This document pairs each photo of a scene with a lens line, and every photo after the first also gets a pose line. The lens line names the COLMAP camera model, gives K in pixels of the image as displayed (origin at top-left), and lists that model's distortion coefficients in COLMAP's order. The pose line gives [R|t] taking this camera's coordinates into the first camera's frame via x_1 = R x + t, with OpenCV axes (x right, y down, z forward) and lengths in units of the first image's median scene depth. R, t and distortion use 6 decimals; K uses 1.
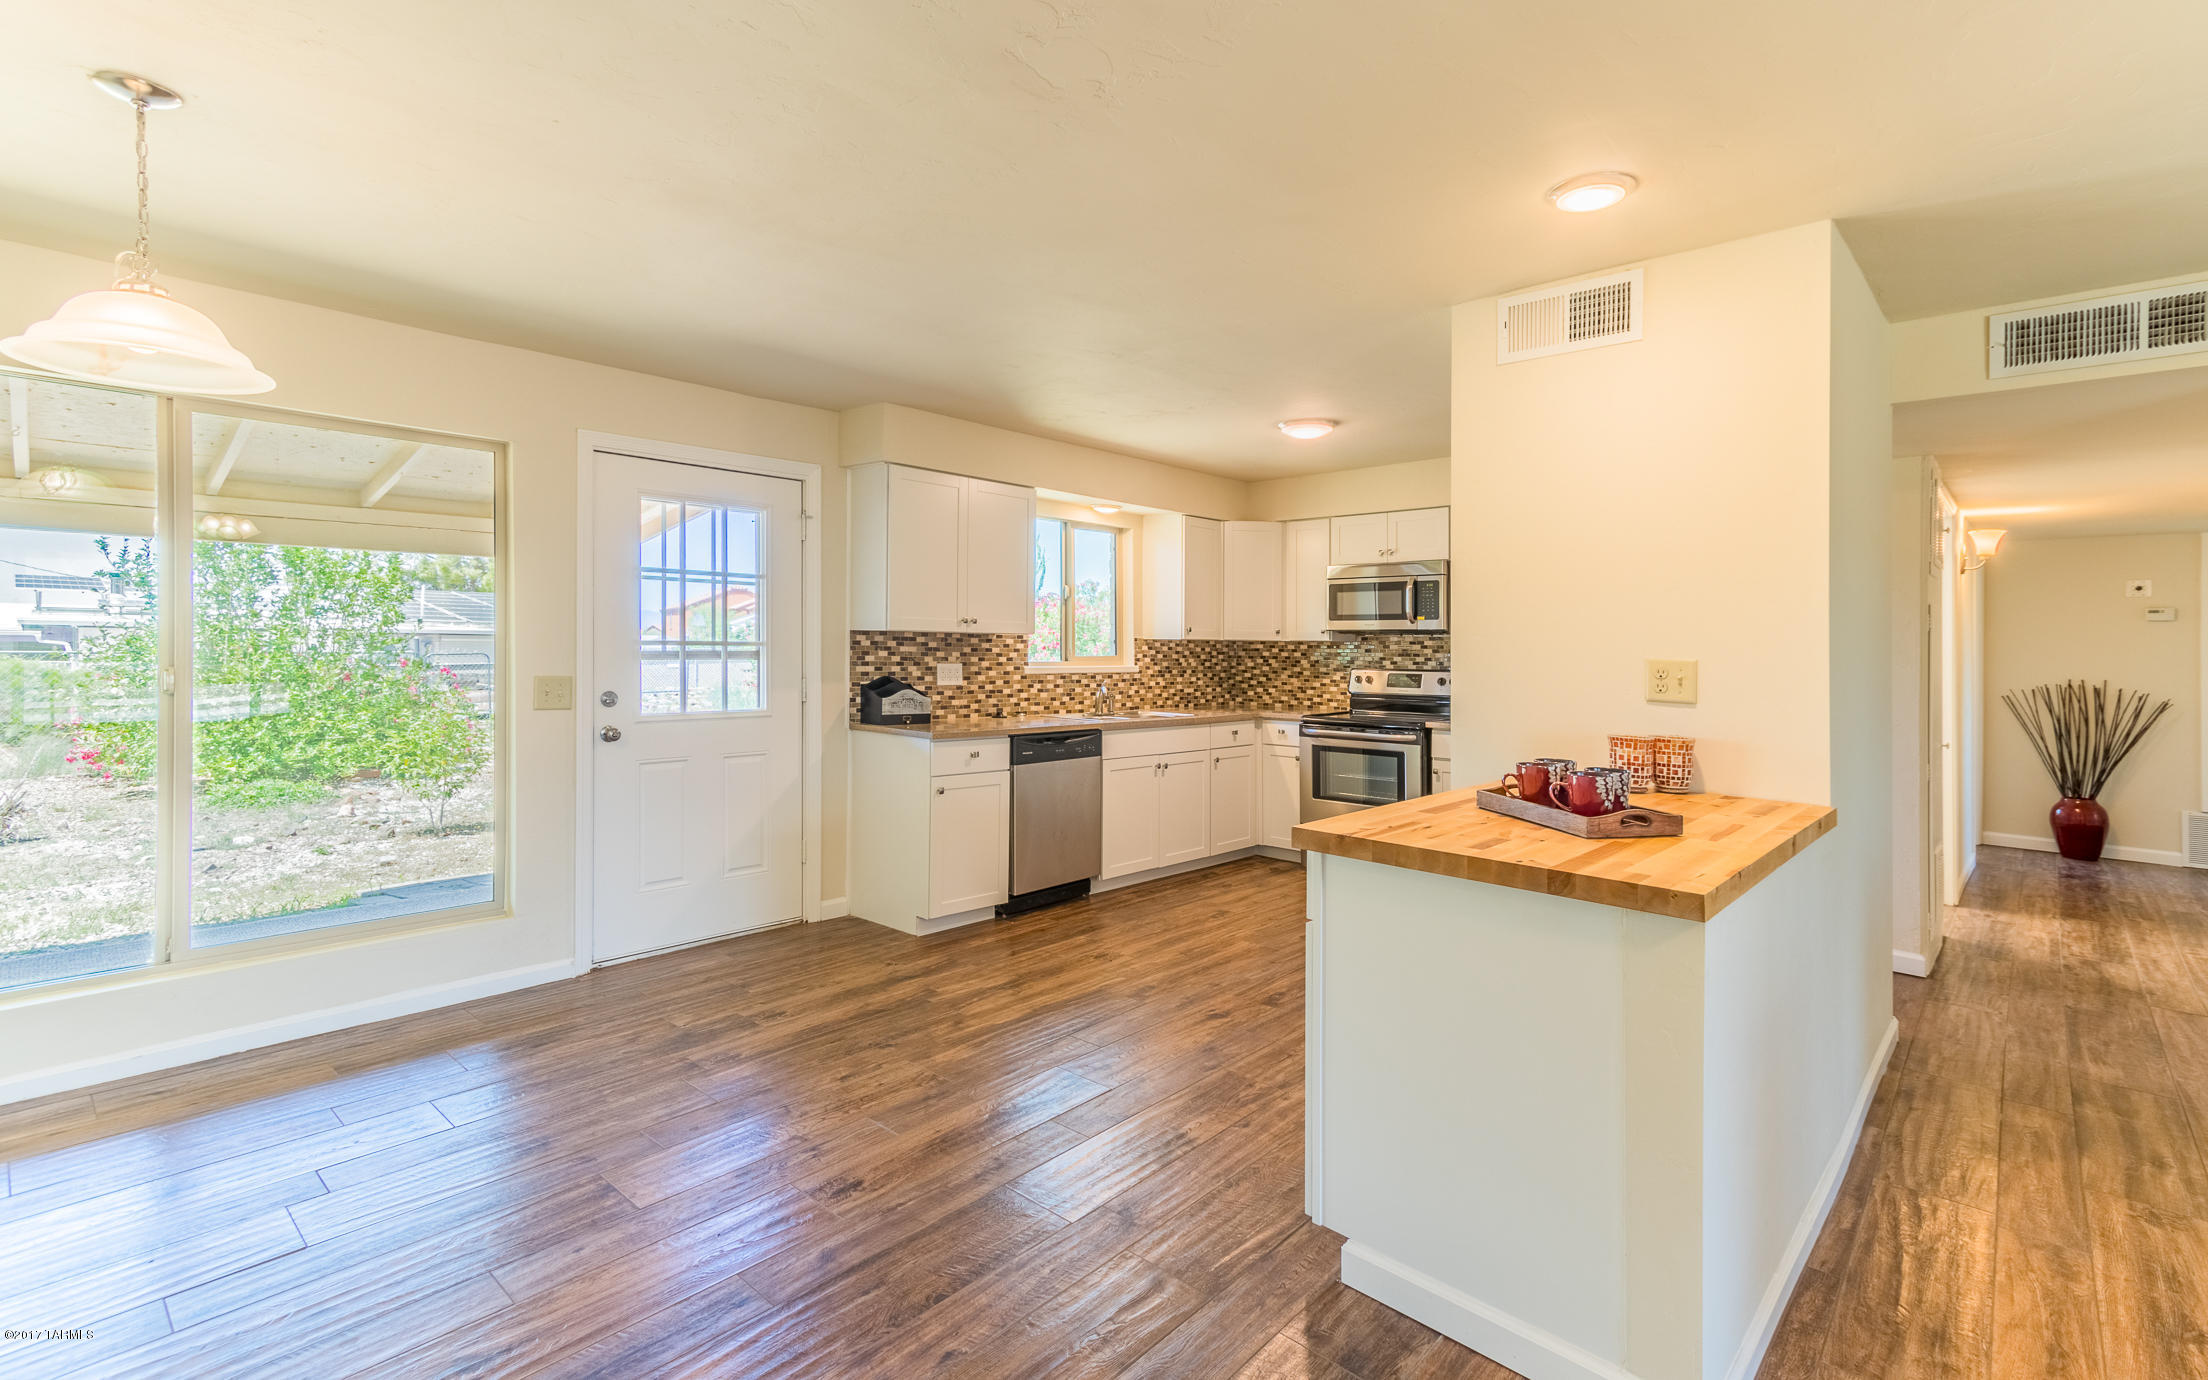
lens RADIAL K [[1021.1, 0, 1156.7], [0, 1021.1, 646.8], [0, 0, 1]] dist [0.009503, -0.004515]
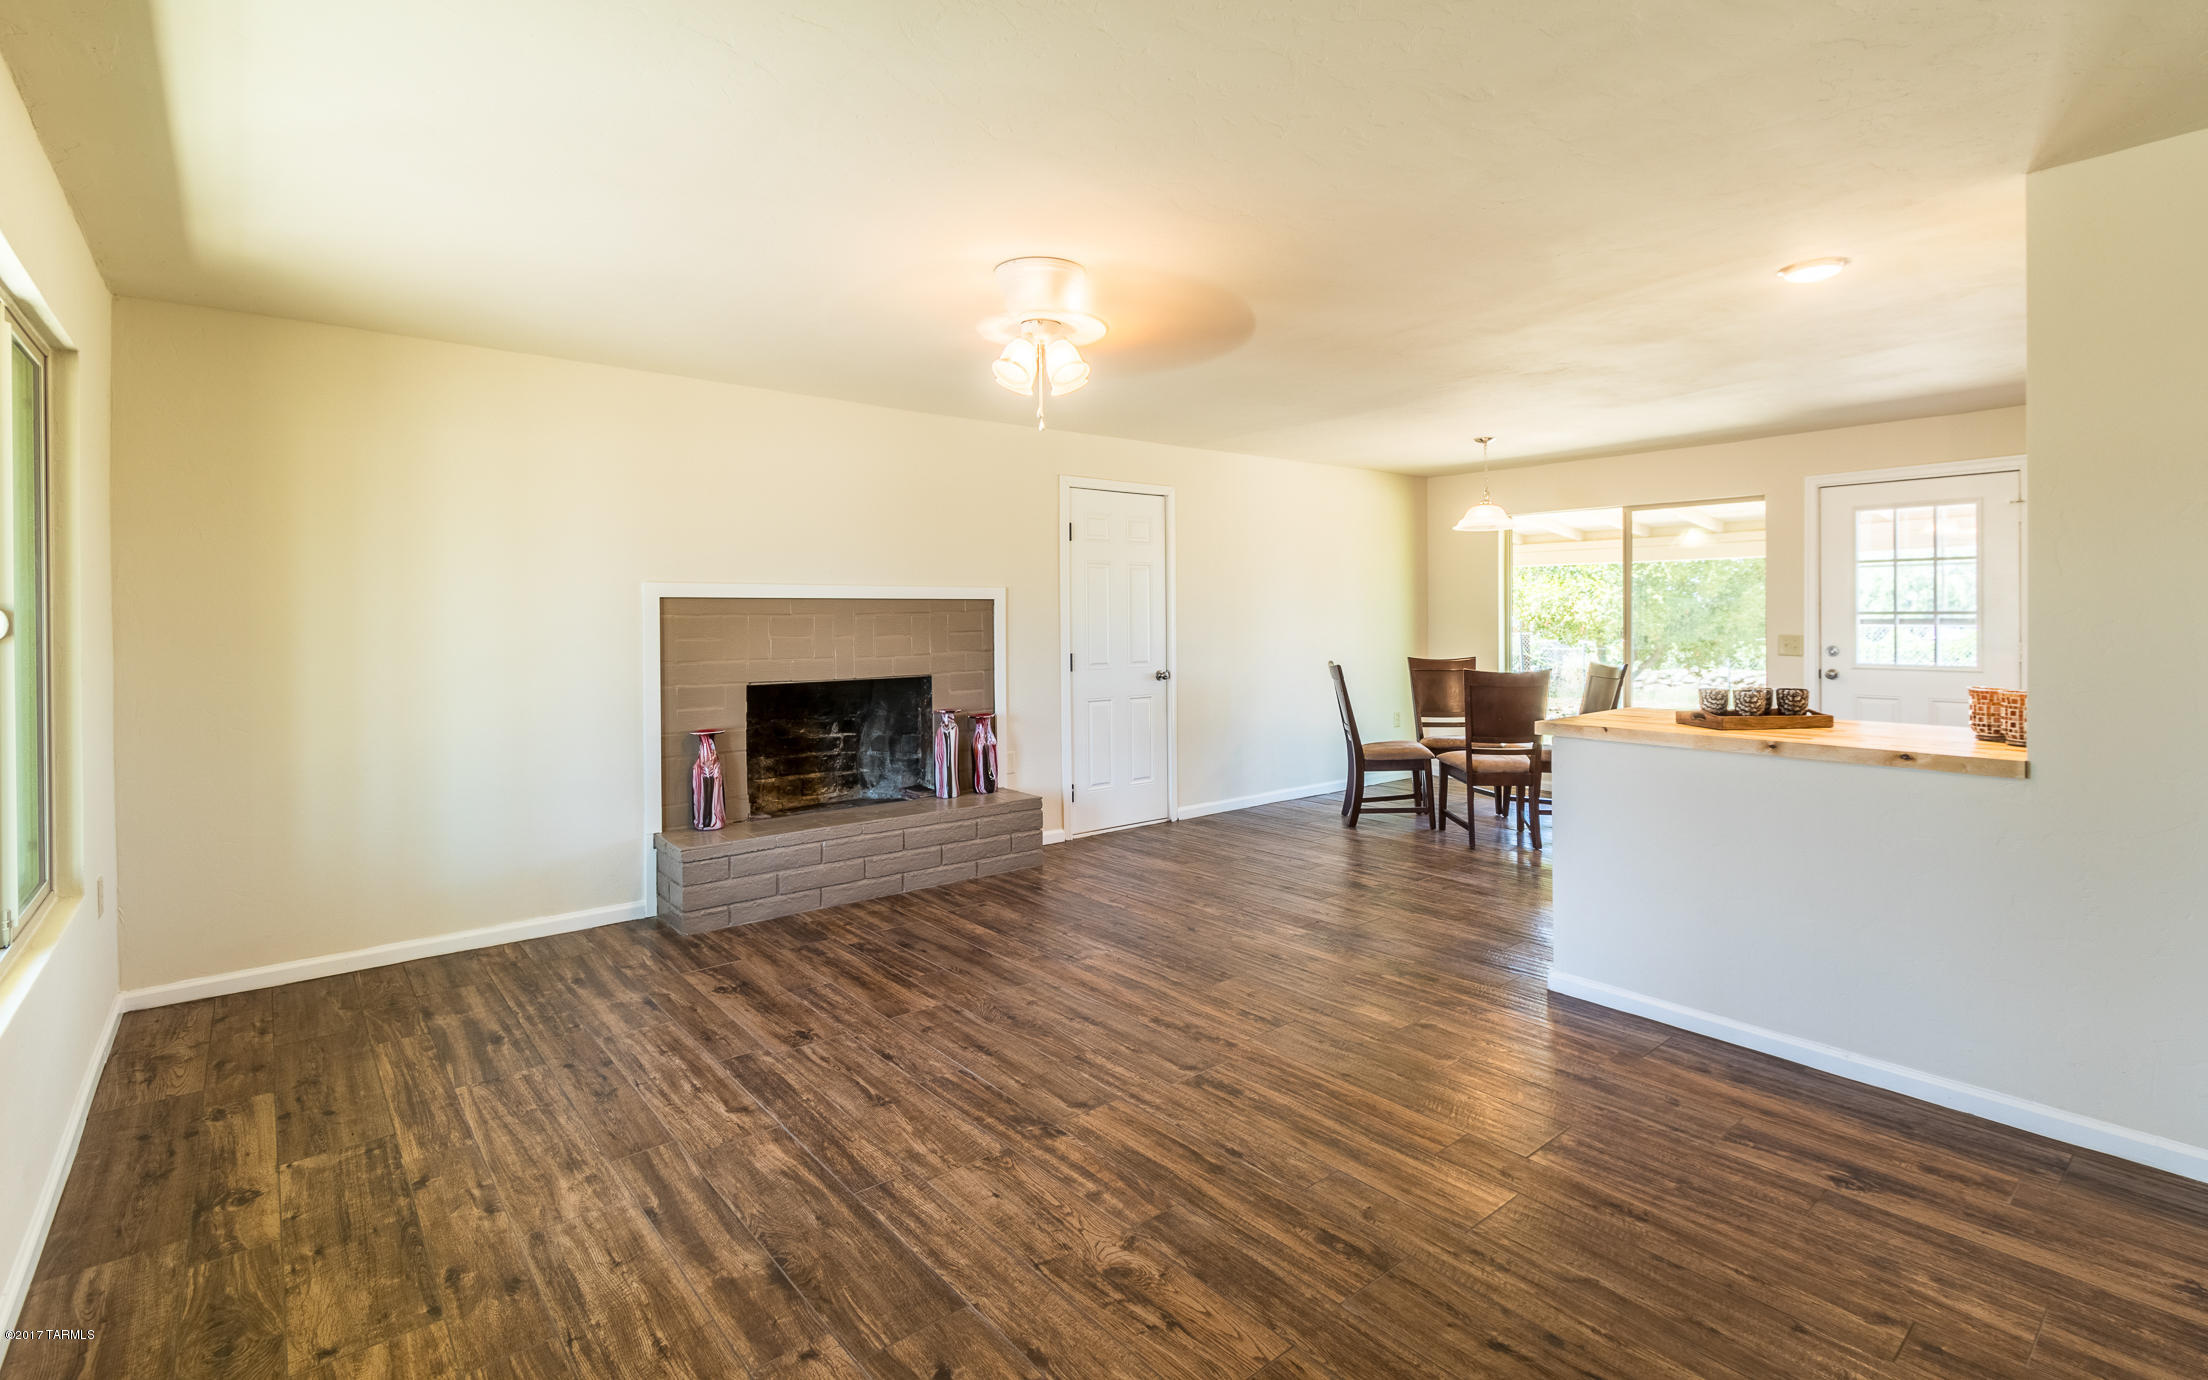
lens RADIAL K [[1021.1, 0, 1079.8], [0, 1021.1, 621.1], [0, 0, 1]] dist [0.009503, -0.004515]
pose [[-0.163911, -0.006656, -0.986453, 0.843104], [0.004454, 0.999962, -0.007487, 0.010251], [0.986465, -0.005621, -0.163875, 0.119290]]
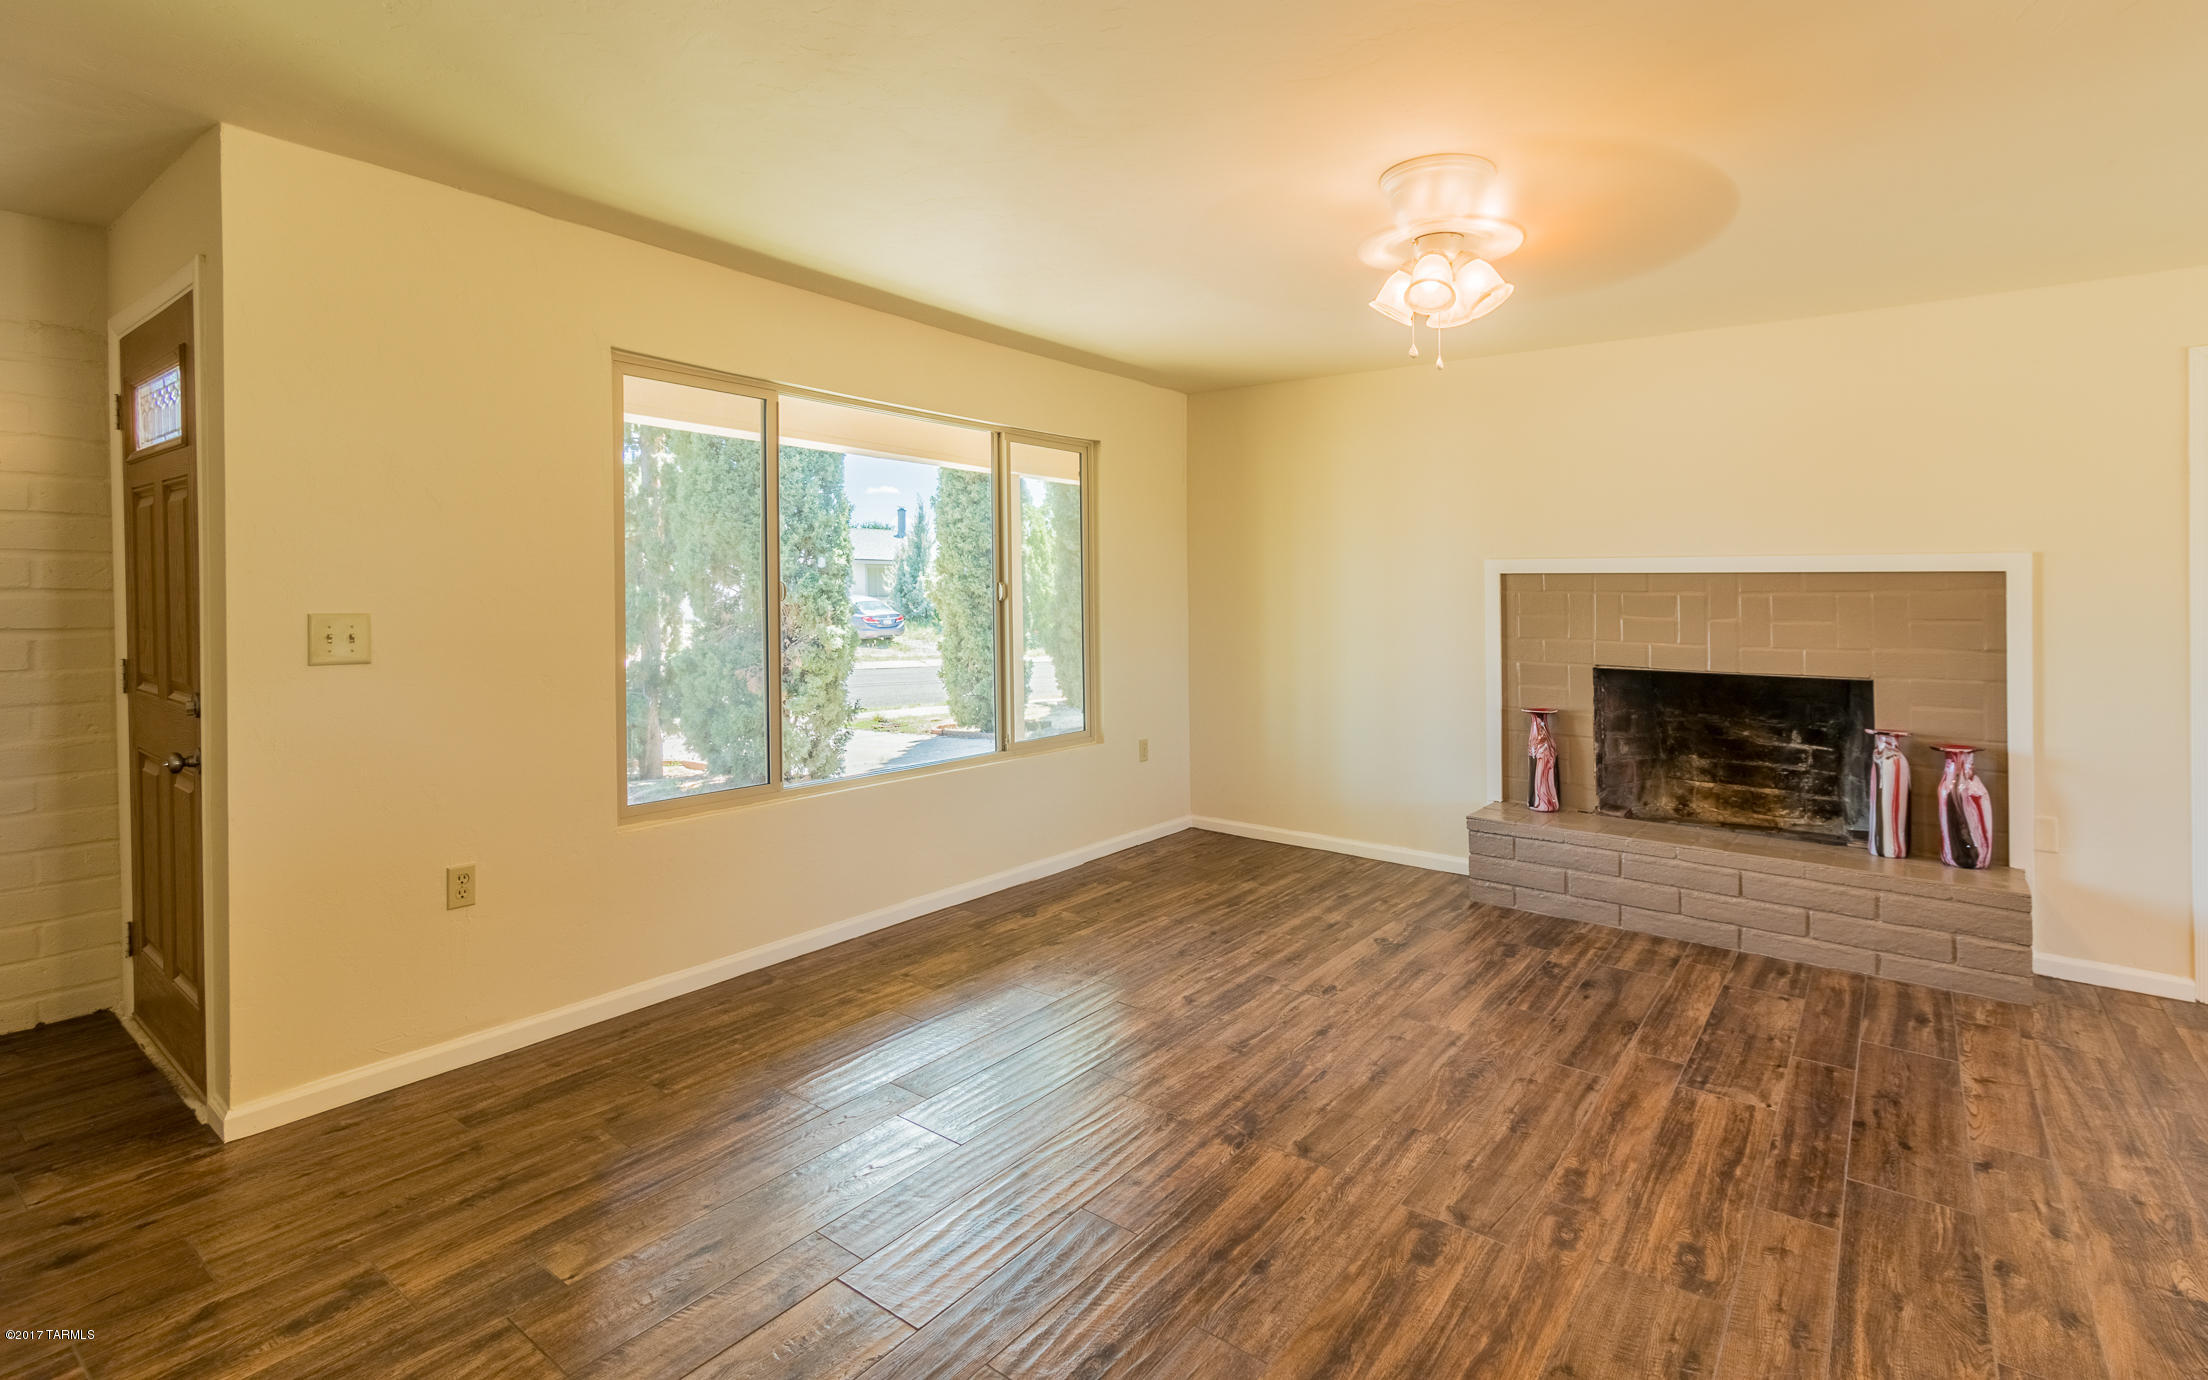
lens RADIAL K [[1021.1, 0, 1154.4], [0, 1021.1, 596.2], [0, 0, 1]] dist [0.009503, -0.004515]
pose [[-0.995848, -0.017493, -0.089338, 0.459896], [-0.018025, 0.999824, 0.005148, 0.001966], [0.089232, 0.006737, -0.995988, 0.469135]]
